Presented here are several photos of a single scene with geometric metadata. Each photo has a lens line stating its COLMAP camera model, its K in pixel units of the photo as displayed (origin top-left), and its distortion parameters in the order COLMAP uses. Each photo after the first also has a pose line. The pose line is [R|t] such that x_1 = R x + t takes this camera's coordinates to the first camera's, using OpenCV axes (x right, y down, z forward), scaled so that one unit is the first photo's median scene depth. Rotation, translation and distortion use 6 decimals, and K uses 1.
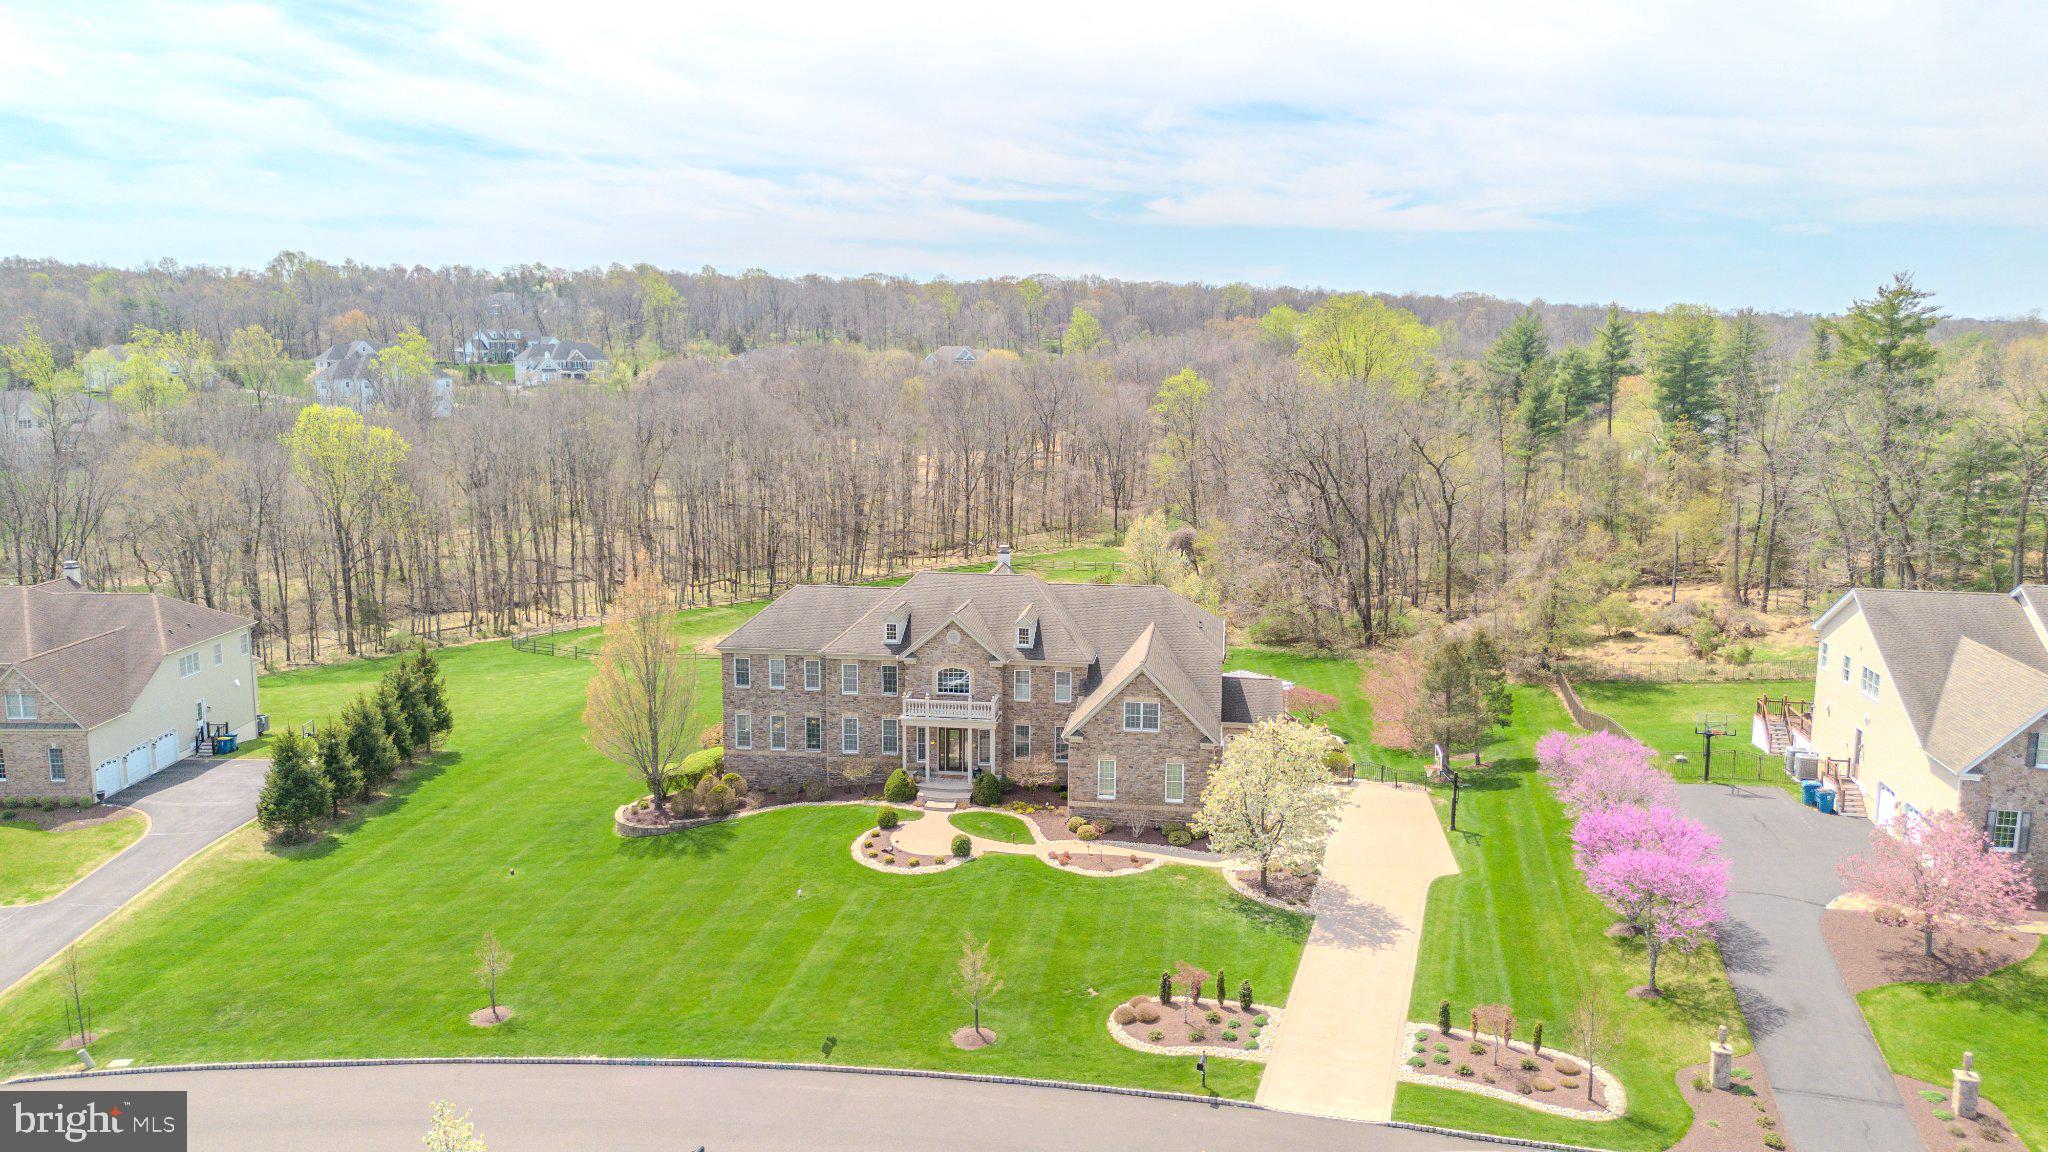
lens RADIAL K [[1450.1, 0, 1020.1], [0, 1450.1, 572.1], [0, 0, 1]] dist [0.069529, -0.071126]
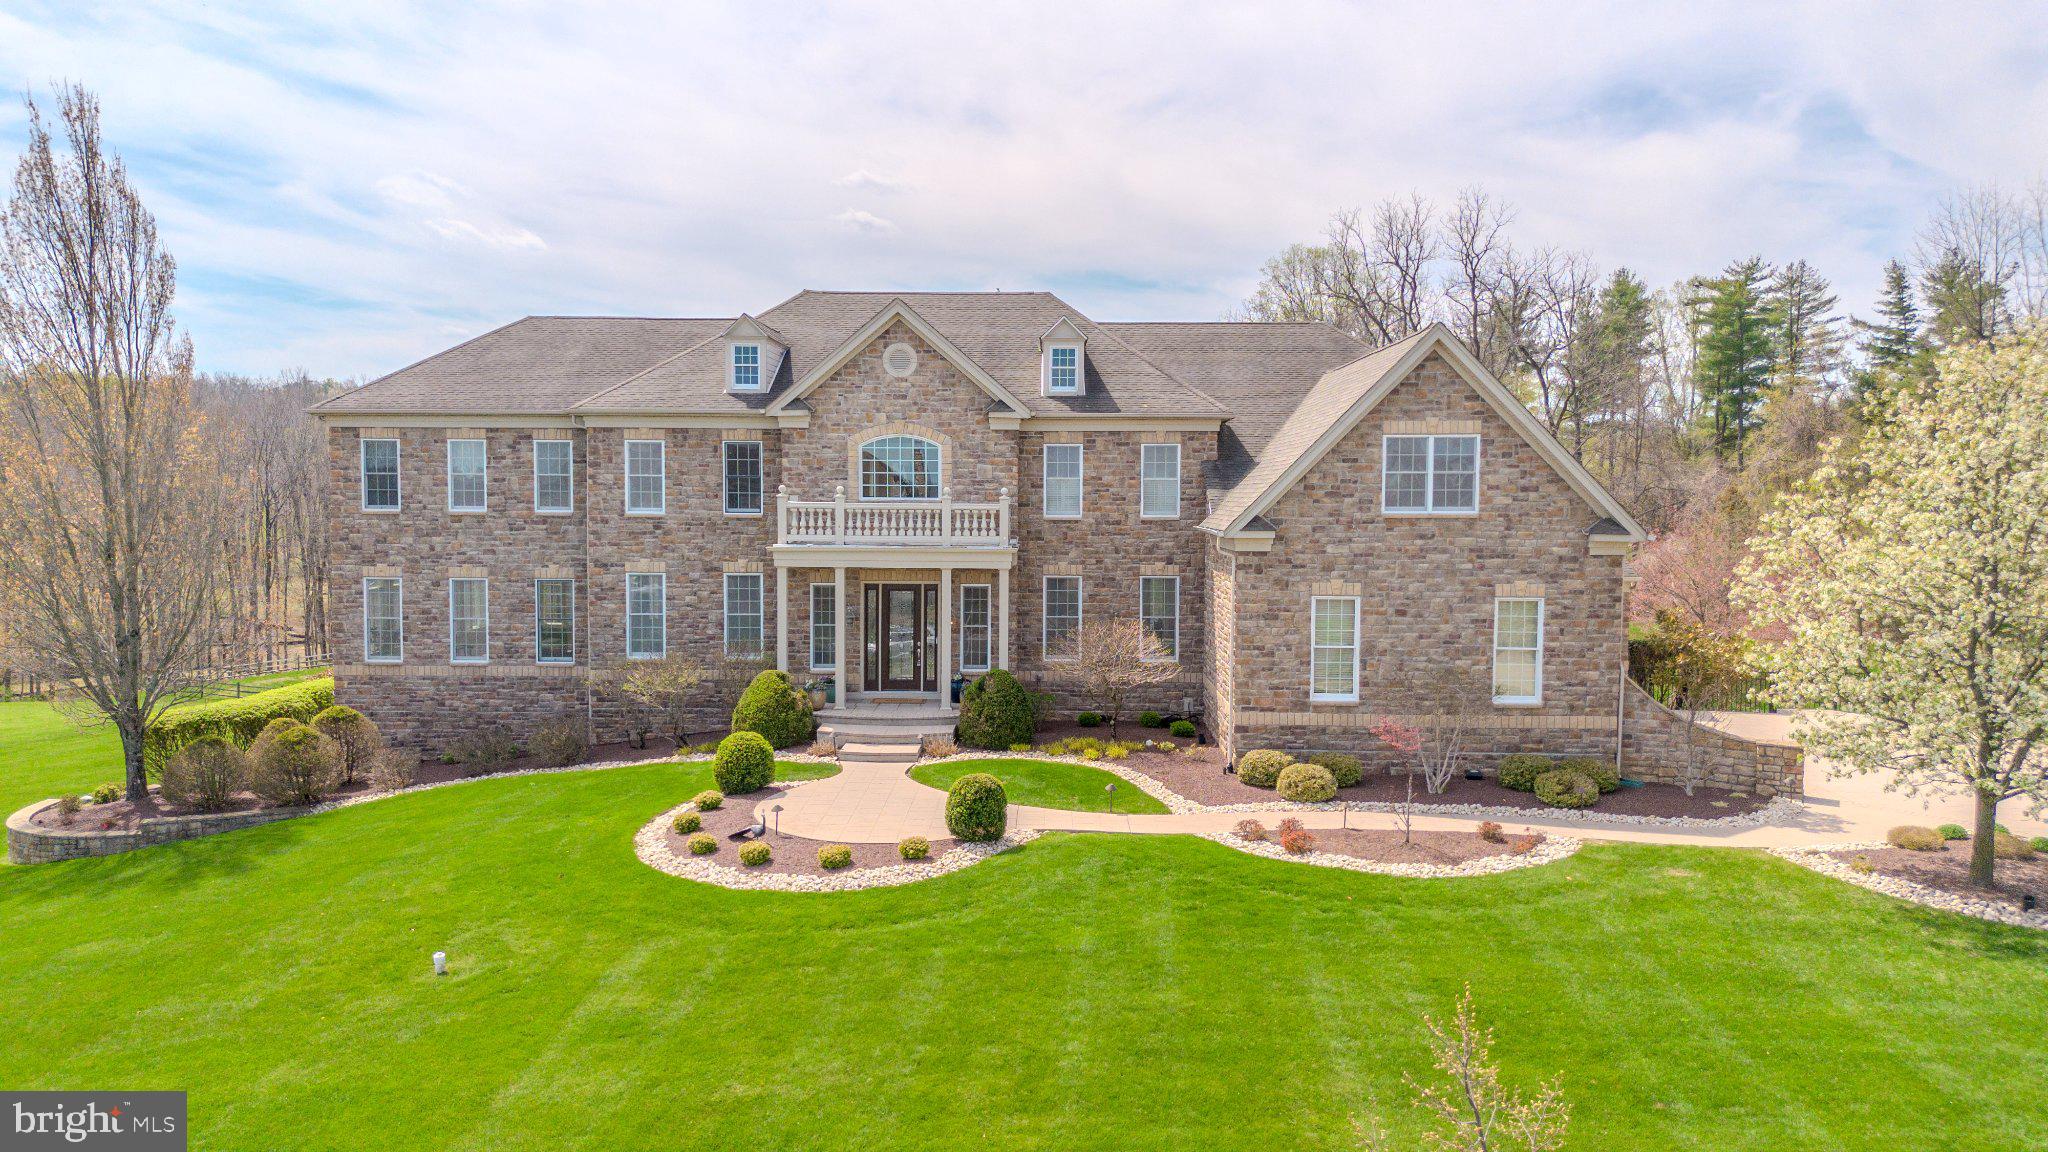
lens RADIAL K [[1450.1, 0, 1021.3], [0, 1450.1, 583.8], [0, 0, 1]] dist [0.069529, -0.071126]
pose [[0.993080, -0.005253, 0.117321, -0.062279], [0.016639, 0.995215, -0.096280, 0.153333], [-0.116254, 0.097565, 0.988416, 0.605695]]
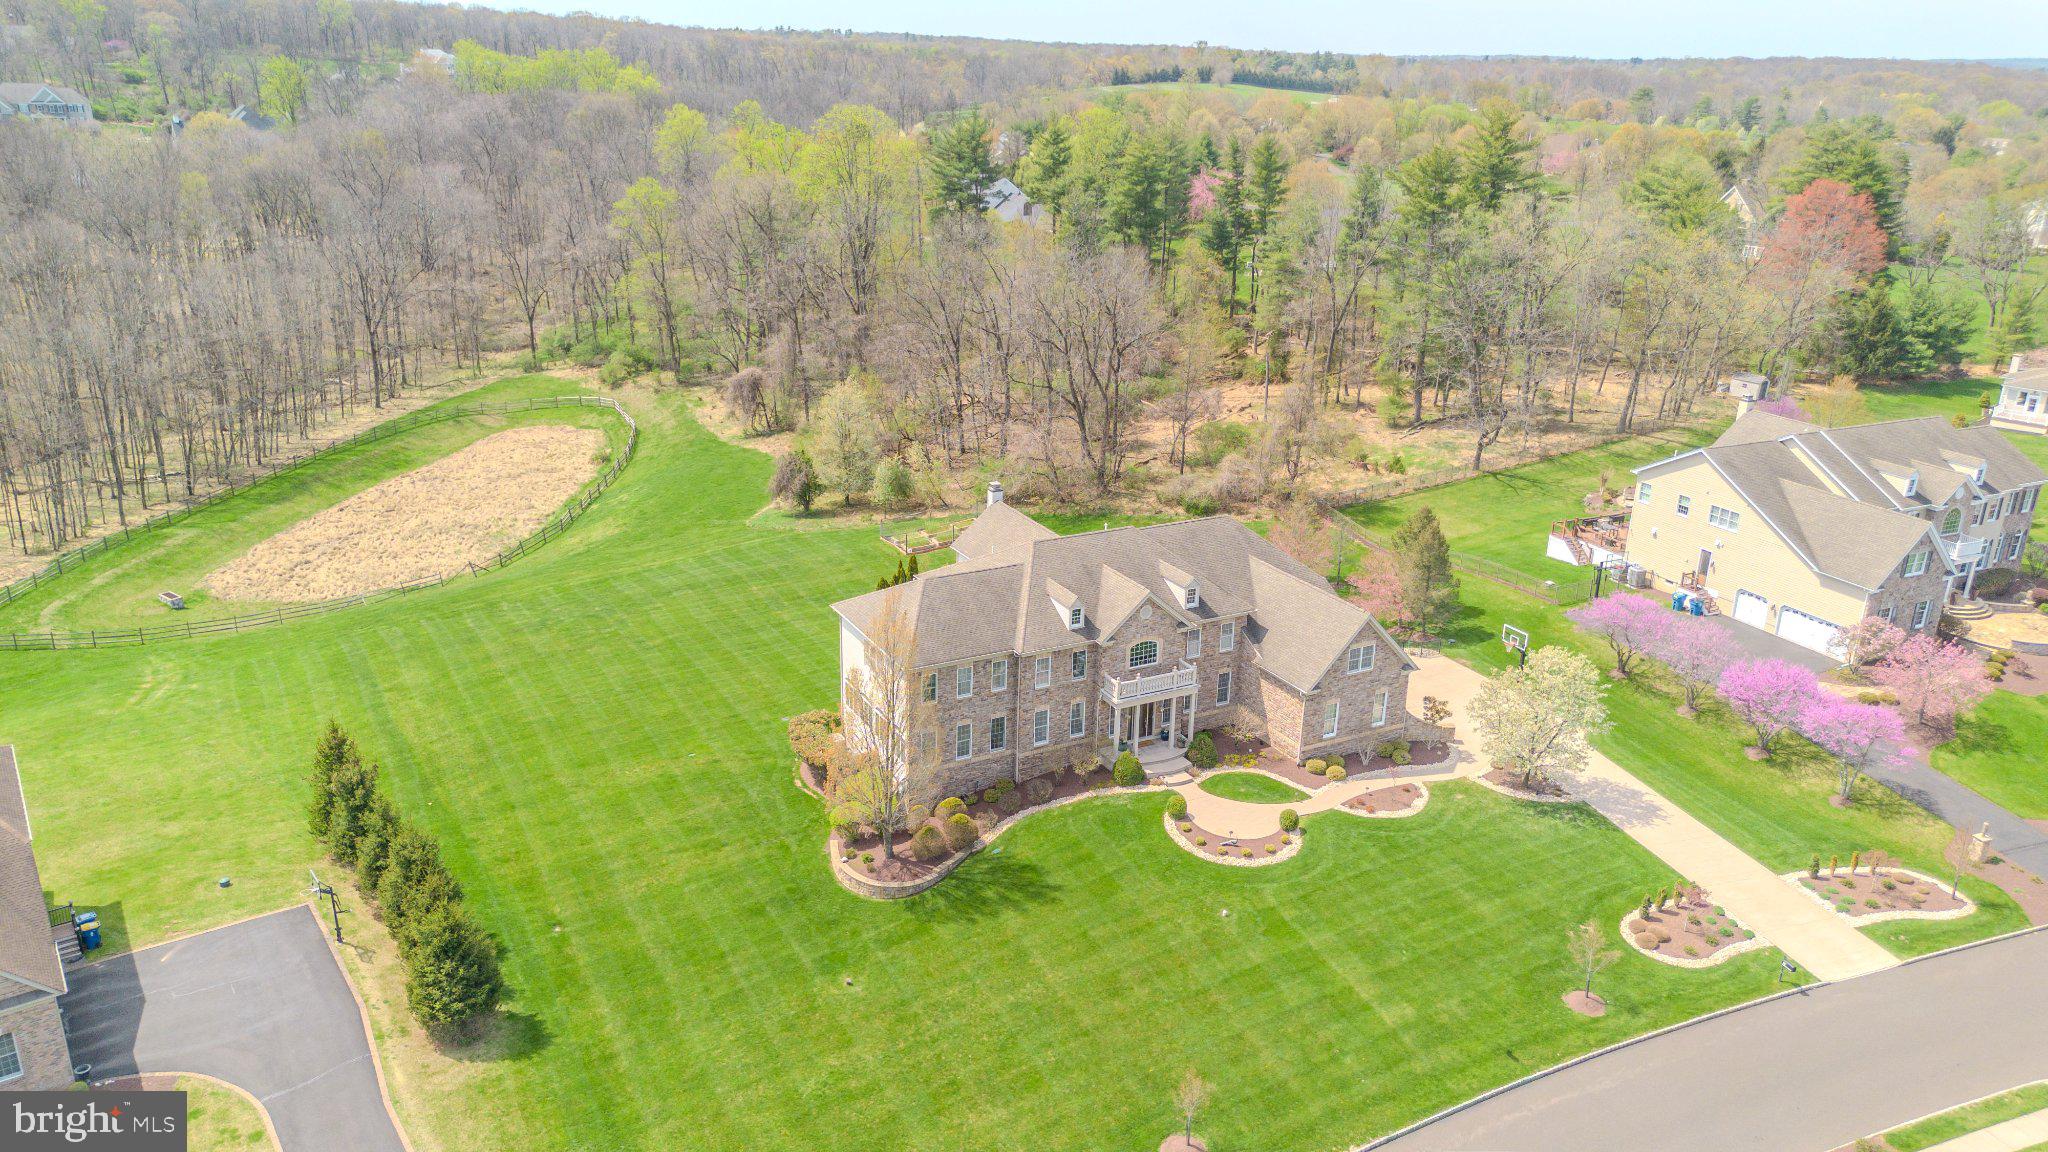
lens RADIAL K [[1450.1, 0, 1018.1], [0, 1450.1, 572.5], [0, 0, 1]] dist [0.069529, -0.071126]
pose [[0.808586, -0.186881, 0.557910, -0.683763], [0.077408, 0.973764, 0.213990, -0.206013], [-0.583264, -0.129843, 0.801838, 0.264609]]
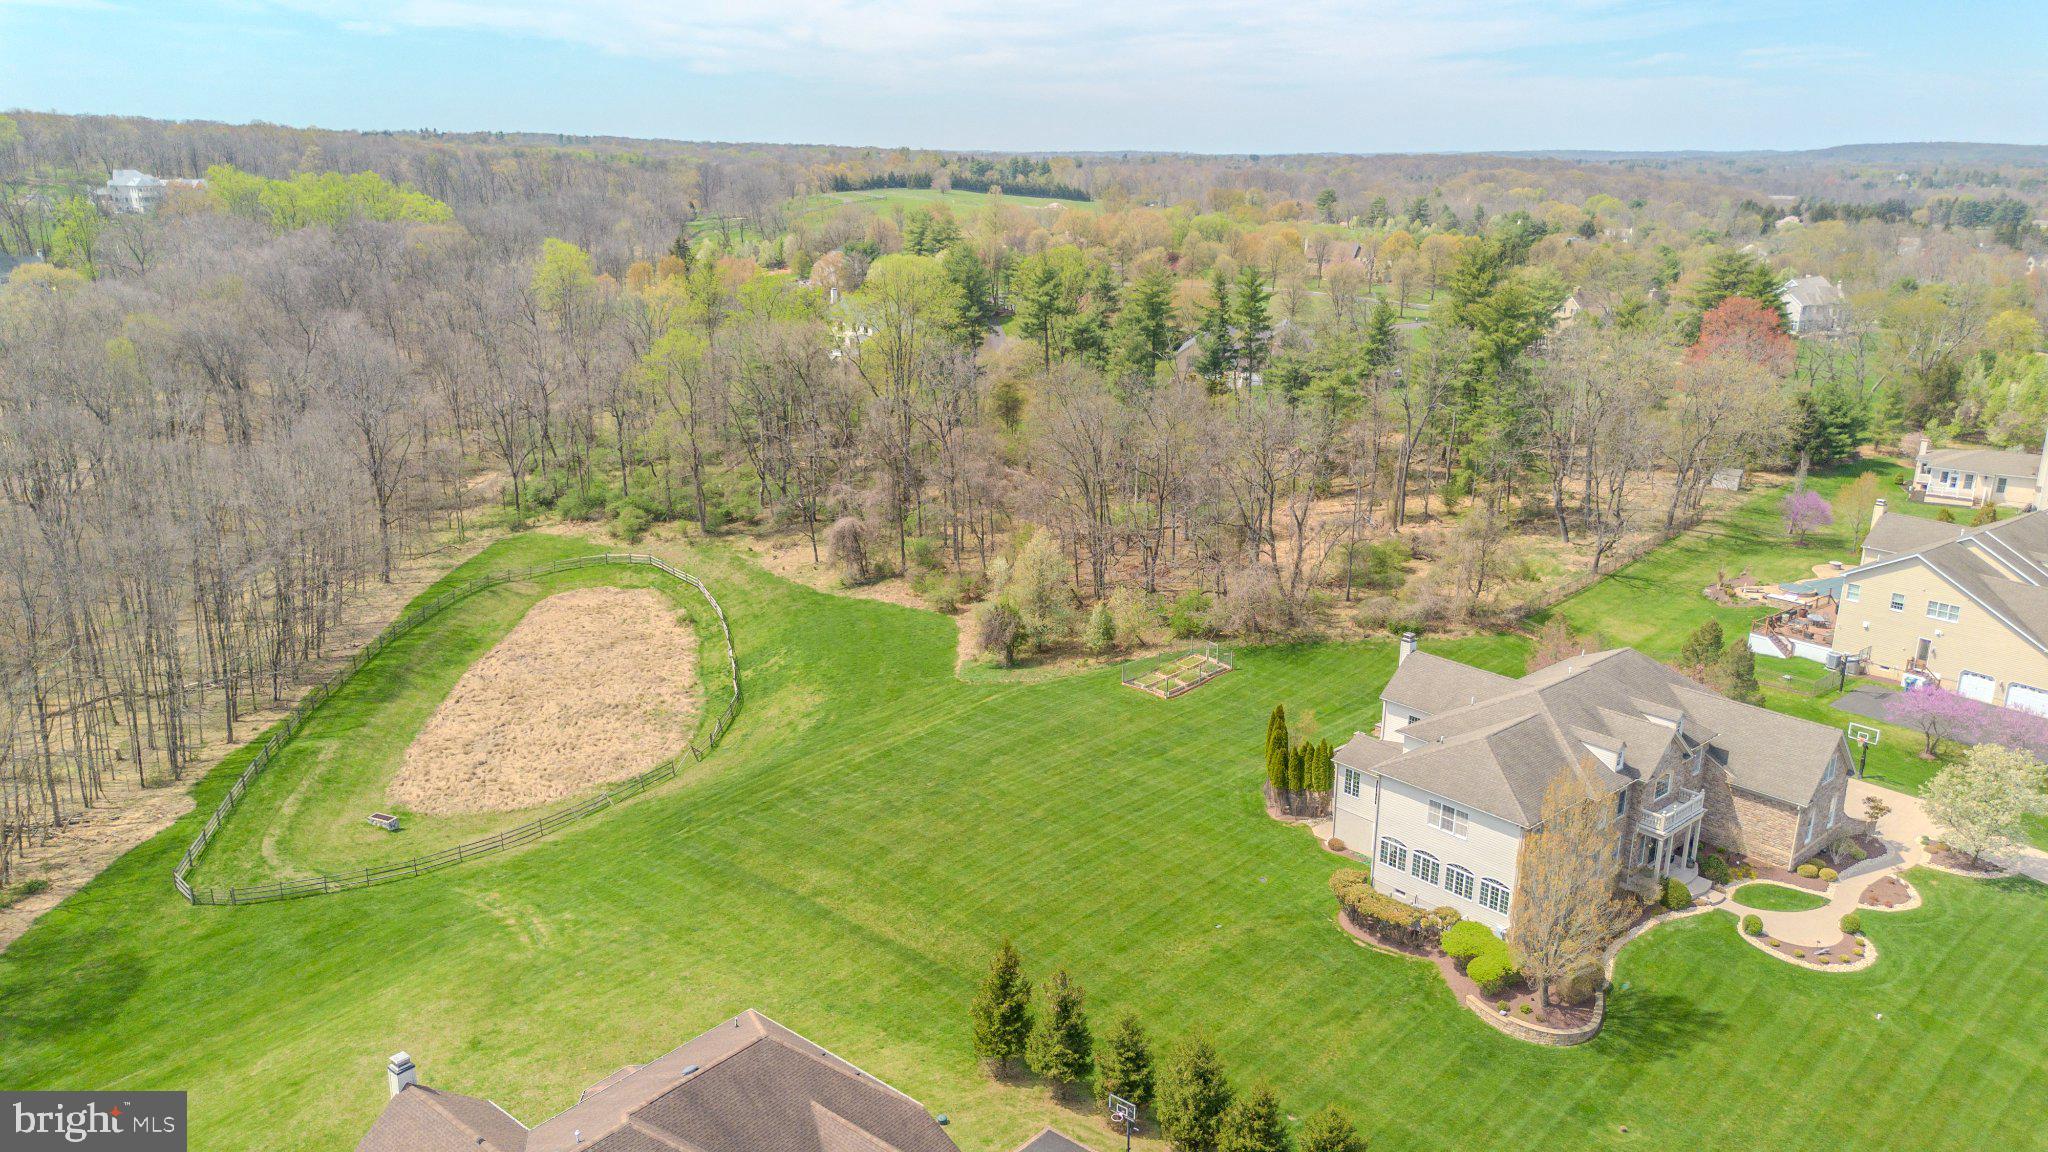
lens RADIAL K [[1450.1, 0, 1016.5], [0, 1450.1, 573.9], [0, 0, 1]] dist [0.069529, -0.071126]
pose [[0.648662, -0.208824, 0.731868, -1.178769], [0.113709, 0.977419, 0.178106, -0.346019], [-0.752534, -0.032311, 0.657760, 0.662330]]
